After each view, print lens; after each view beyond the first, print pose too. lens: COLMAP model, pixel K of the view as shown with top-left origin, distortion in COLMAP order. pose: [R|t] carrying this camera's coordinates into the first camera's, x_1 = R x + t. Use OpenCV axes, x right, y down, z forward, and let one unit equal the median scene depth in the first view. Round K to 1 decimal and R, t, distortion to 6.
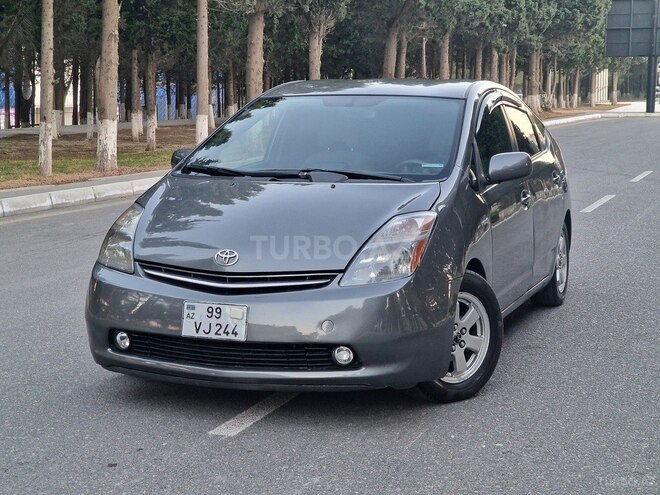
lens RADIAL K [[1231.6, 0, 331.0], [0, 1231.6, 260.4], [0, 0, 1]] dist [0.036998, 0.000000]
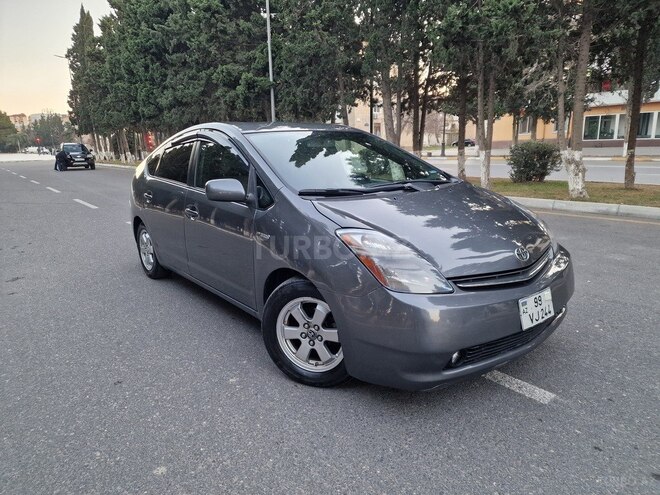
lens RADIAL K [[434.8, 0, 325.2], [0, 434.8, 244.2], [0, 0, 1]] dist [0.075377, -0.067407]
pose [[0.529352, -0.202726, 0.823825, -0.471013], [0.142283, 0.978492, 0.149362, -0.090209], [-0.836386, 0.038151, 0.546811, 0.819023]]
